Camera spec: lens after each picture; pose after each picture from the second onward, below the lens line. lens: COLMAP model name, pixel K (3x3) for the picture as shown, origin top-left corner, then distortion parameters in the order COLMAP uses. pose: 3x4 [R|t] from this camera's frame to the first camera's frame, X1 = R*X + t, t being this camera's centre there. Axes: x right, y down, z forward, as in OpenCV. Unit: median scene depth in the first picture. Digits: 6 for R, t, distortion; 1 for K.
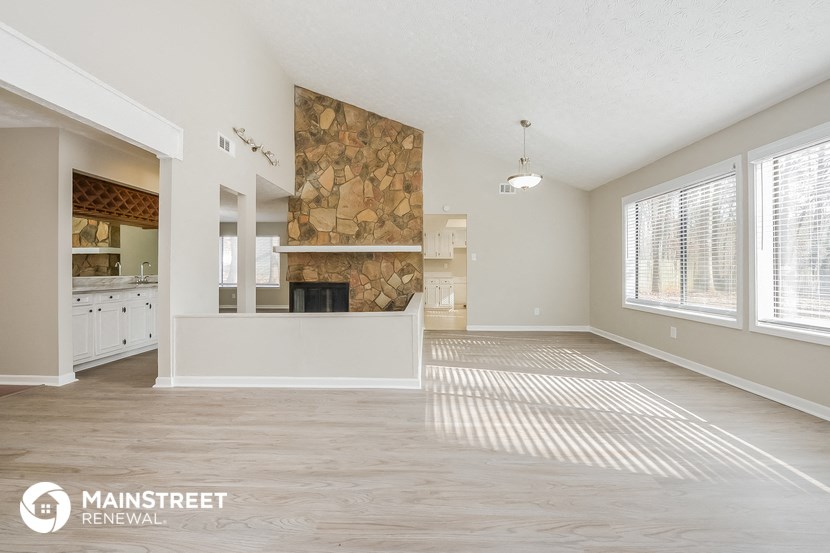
lens RADIAL K [[338.7, 0, 415.0], [0, 338.7, 276.5], [0, 0, 1]] dist [-0.018827, 0.000019]
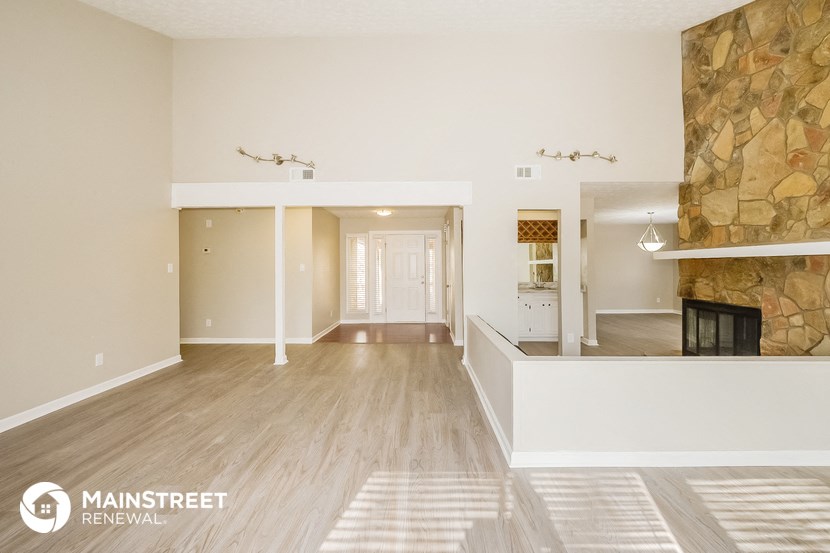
lens RADIAL K [[338.7, 0, 415.0], [0, 338.7, 276.5], [0, 0, 1]] dist [-0.018827, 0.000019]
pose [[0.000593, 0.029765, -0.999557, 0.375885], [-0.014074, 0.999458, 0.029753, -0.046336], [0.999901, 0.014050, 0.001012, 0.415447]]
